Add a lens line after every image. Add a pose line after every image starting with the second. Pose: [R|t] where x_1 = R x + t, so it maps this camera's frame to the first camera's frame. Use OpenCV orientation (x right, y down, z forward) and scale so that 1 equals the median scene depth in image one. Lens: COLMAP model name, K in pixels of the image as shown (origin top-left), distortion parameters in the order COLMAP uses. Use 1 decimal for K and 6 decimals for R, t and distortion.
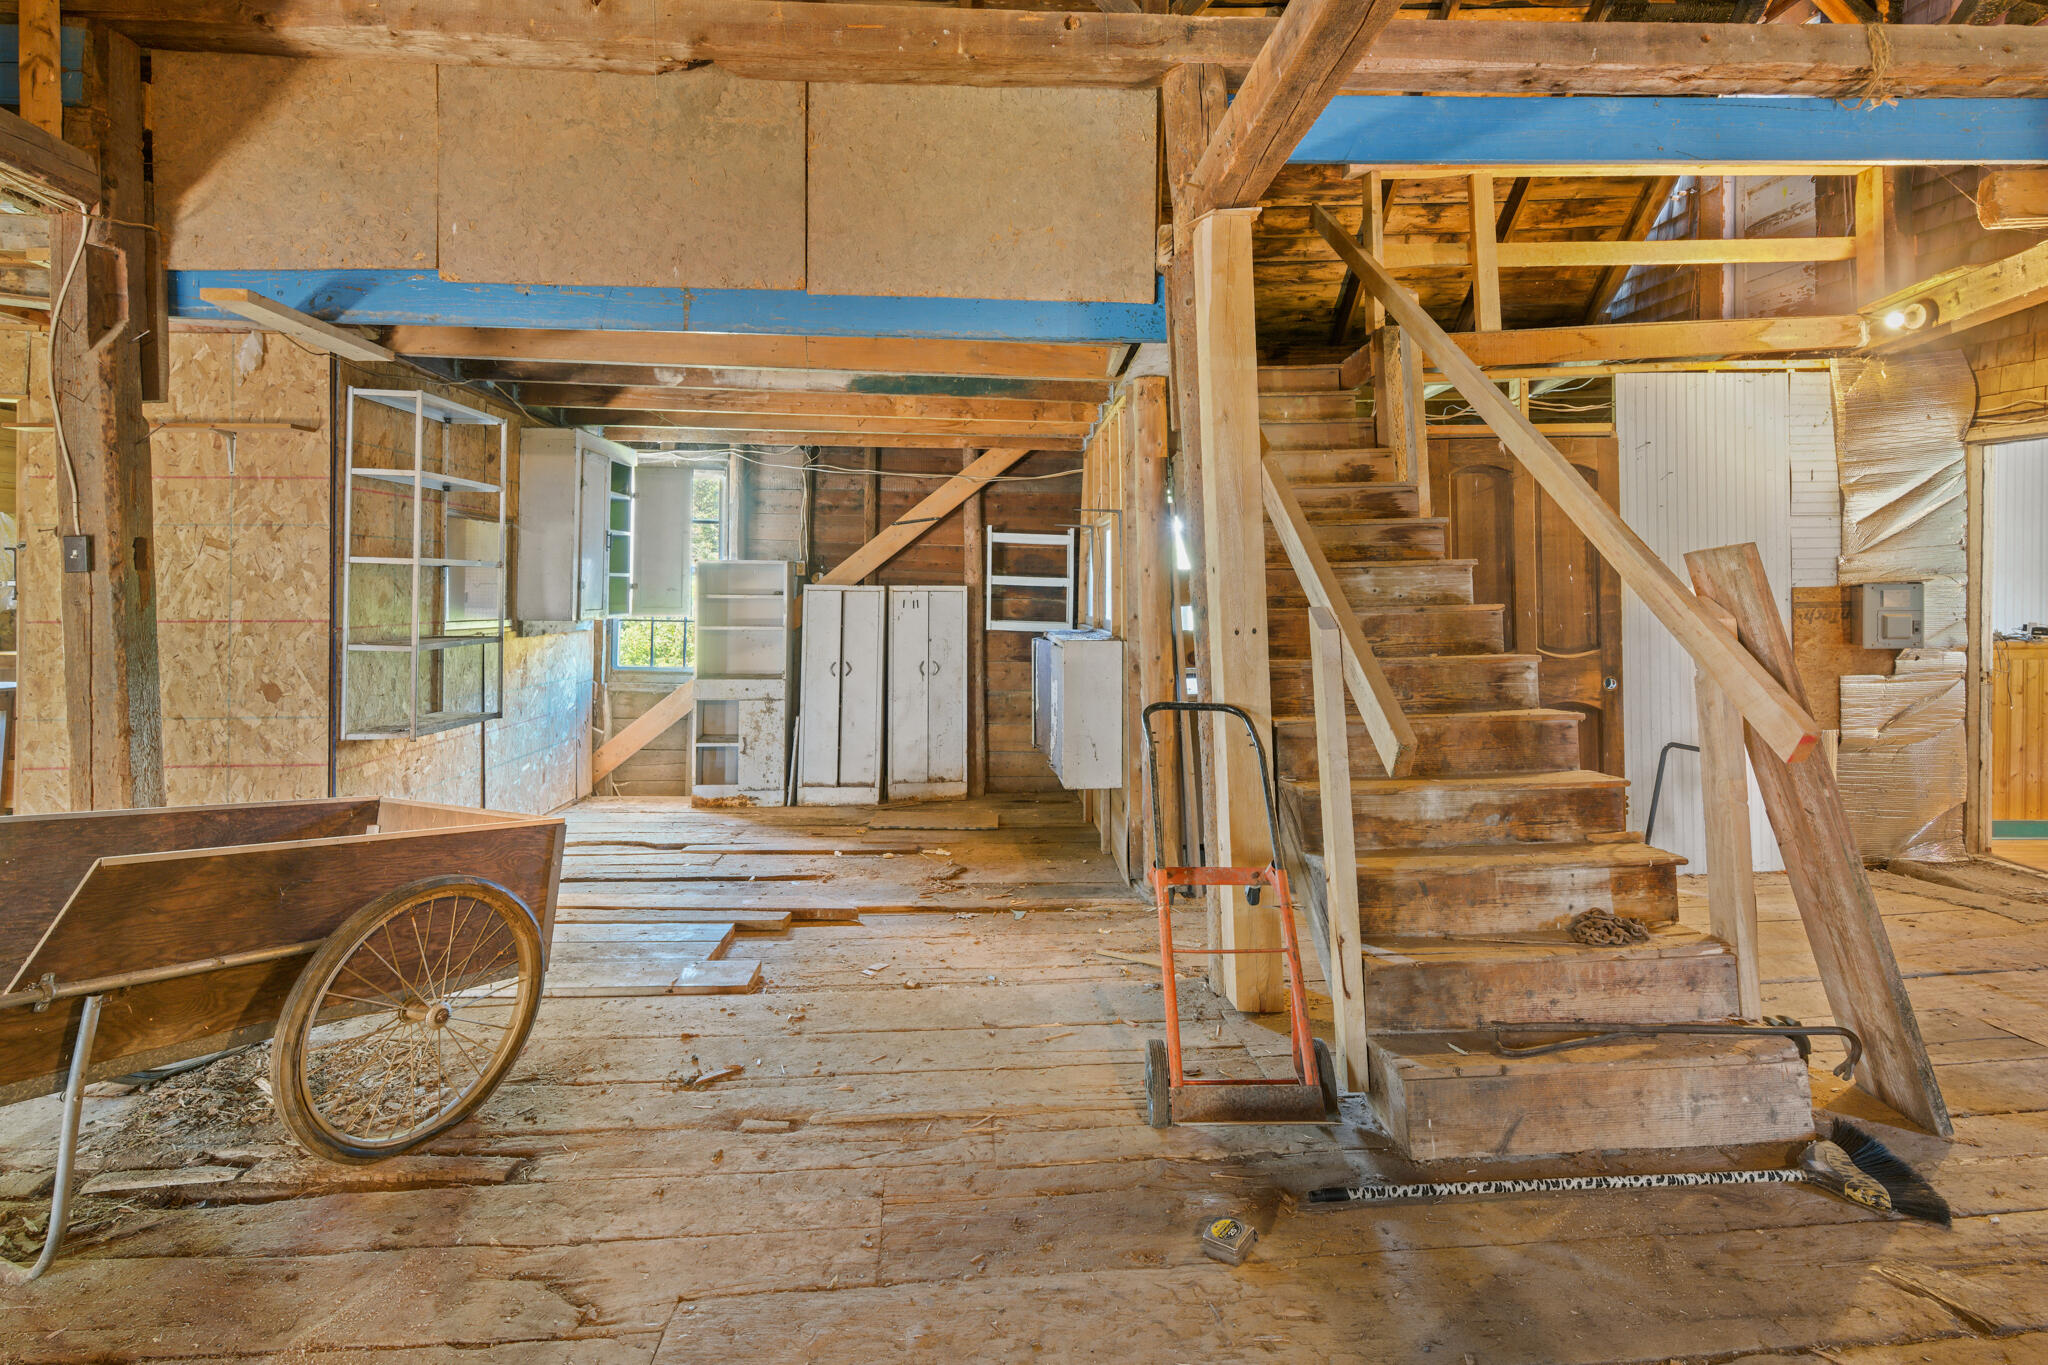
lens RADIAL K [[966.4, 0, 1023.5], [0, 966.4, 576.6], [0, 0, 1]] dist [0.003344, 0.000125]
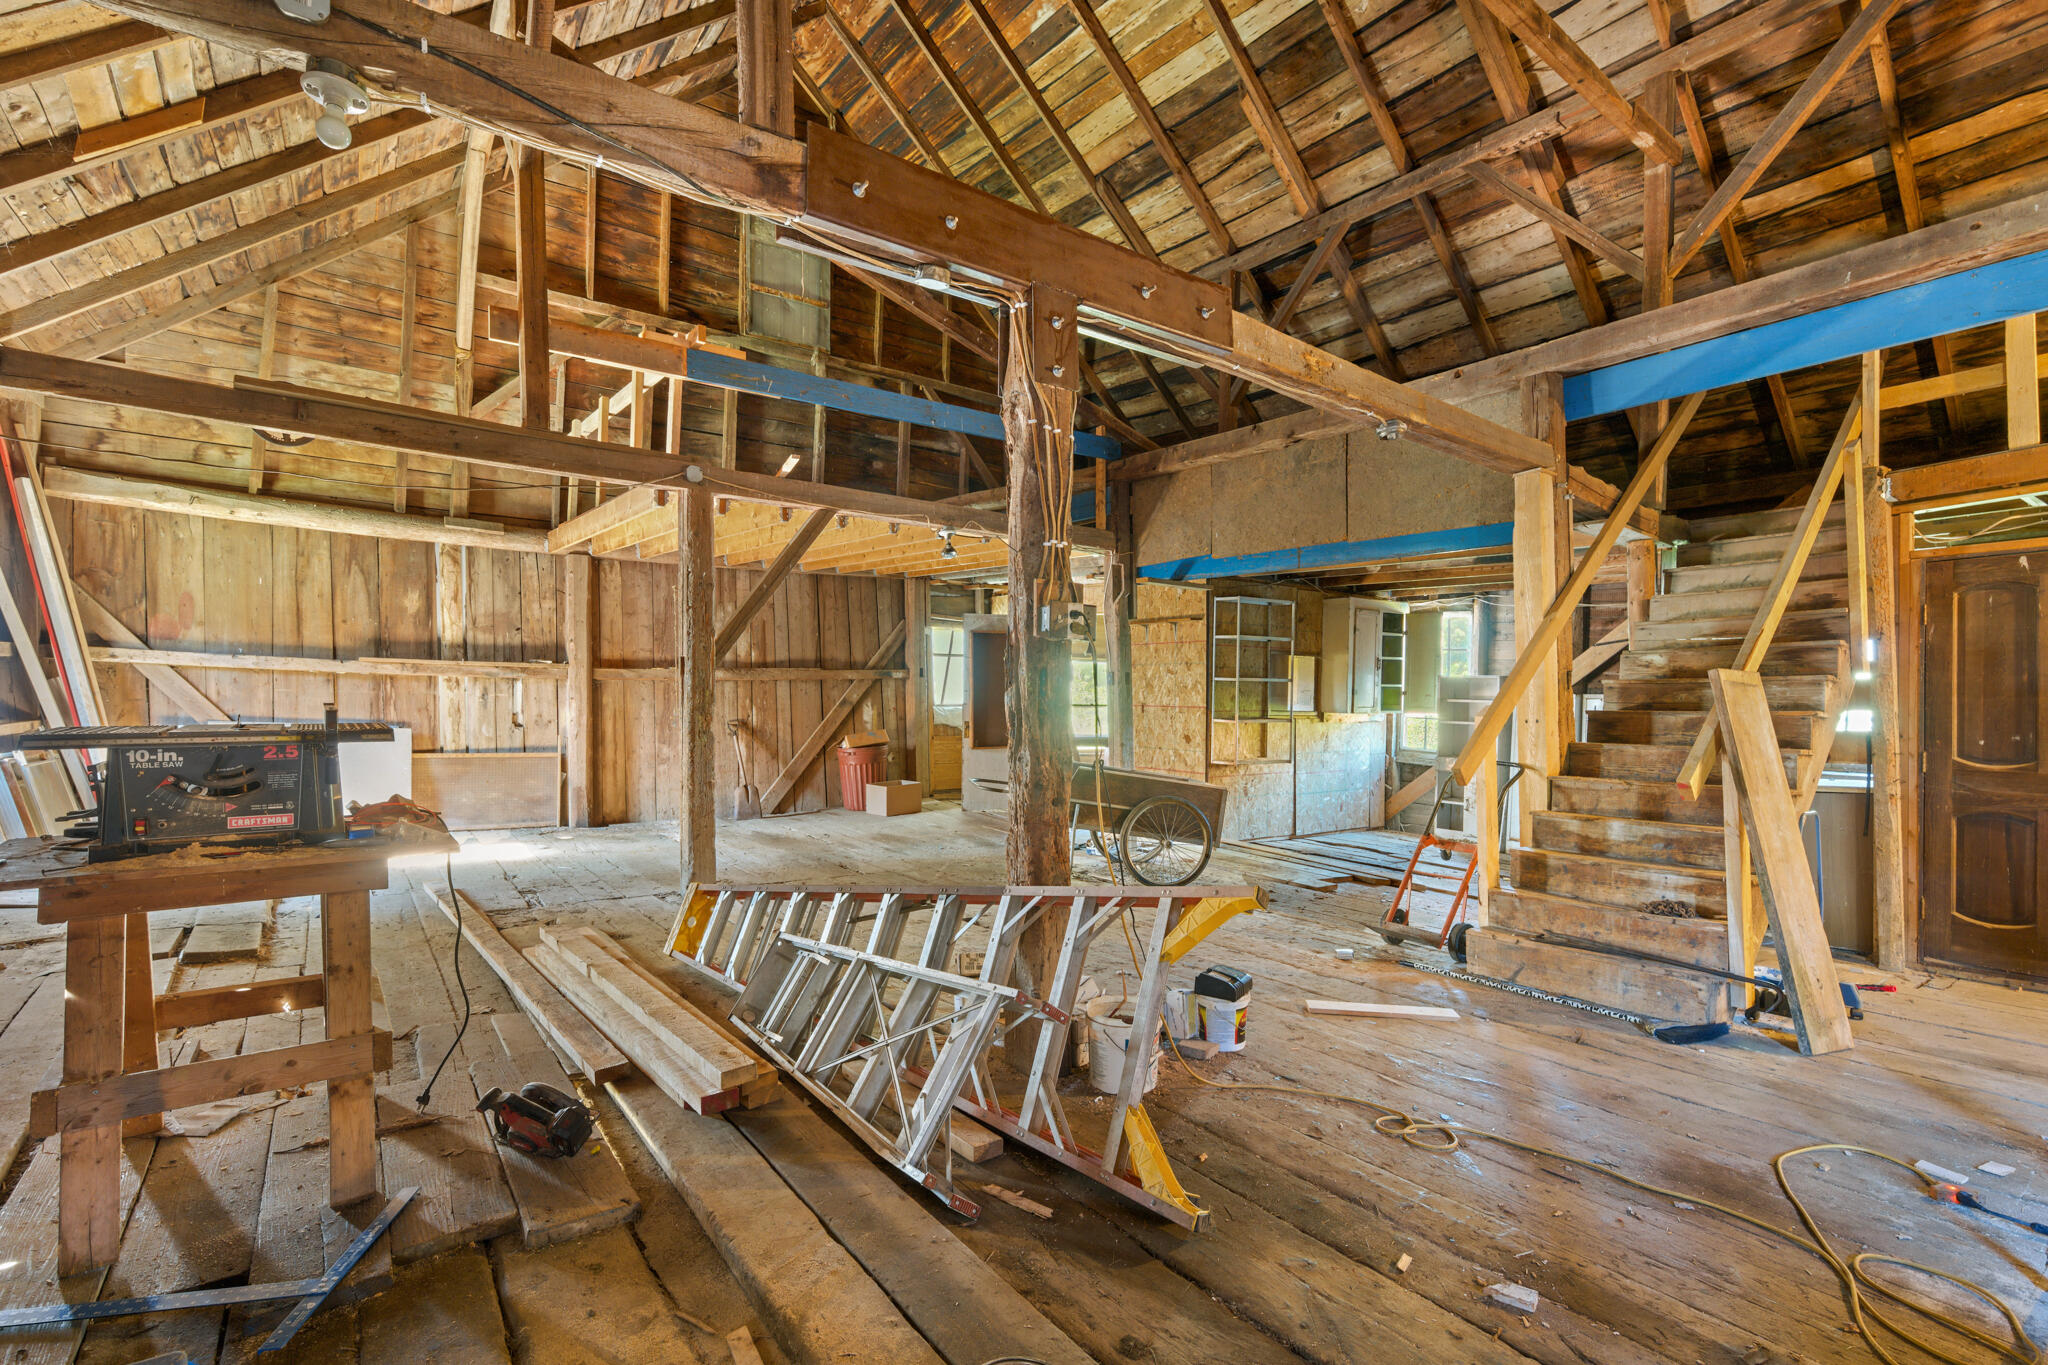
lens RADIAL K [[943.6, 0, 1024.0], [0, 943.6, 682.5], [0, 0, 1]] dist [0.000751, 0.000006]
pose [[0.530707, -0.001205, -0.847554, 0.844868], [-0.001687, 0.999996, -0.002478, -0.003473], [0.847554, 0.002745, 0.530703, -0.455824]]
